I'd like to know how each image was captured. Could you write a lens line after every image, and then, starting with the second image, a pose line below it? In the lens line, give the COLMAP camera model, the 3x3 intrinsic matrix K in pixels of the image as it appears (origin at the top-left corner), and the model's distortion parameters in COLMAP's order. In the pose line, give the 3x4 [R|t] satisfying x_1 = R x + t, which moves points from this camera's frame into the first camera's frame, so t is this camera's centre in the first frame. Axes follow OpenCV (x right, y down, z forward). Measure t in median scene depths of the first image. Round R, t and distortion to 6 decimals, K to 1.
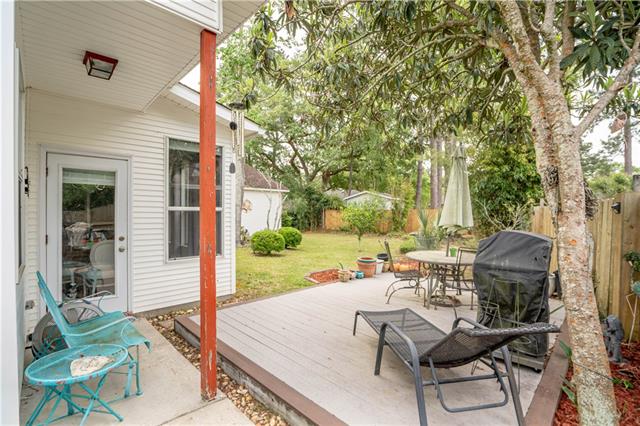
lens RADIAL K [[300.6, 0, 320.7], [0, 300.6, 215.1], [0, 0, 1]] dist [-0.022028, 0.005358]
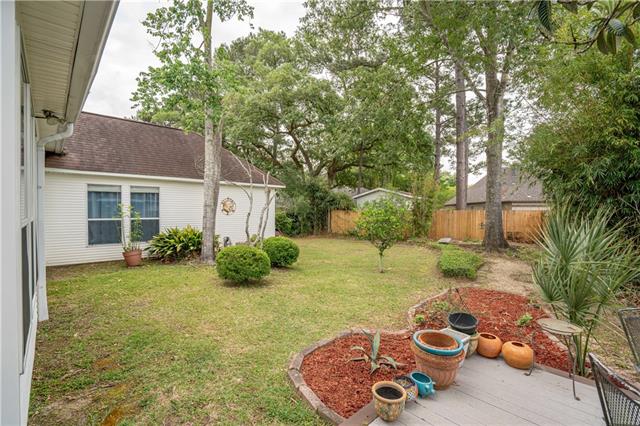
lens RADIAL K [[300.6, 0, 319.8], [0, 300.6, 215.1], [0, 0, 1]] dist [-0.022028, 0.005358]
pose [[0.999789, 0.000441, -0.020523, 0.000137], [-0.000364, 0.999993, 0.003739, -0.005178], [0.020524, -0.003731, 0.999782, 0.116858]]
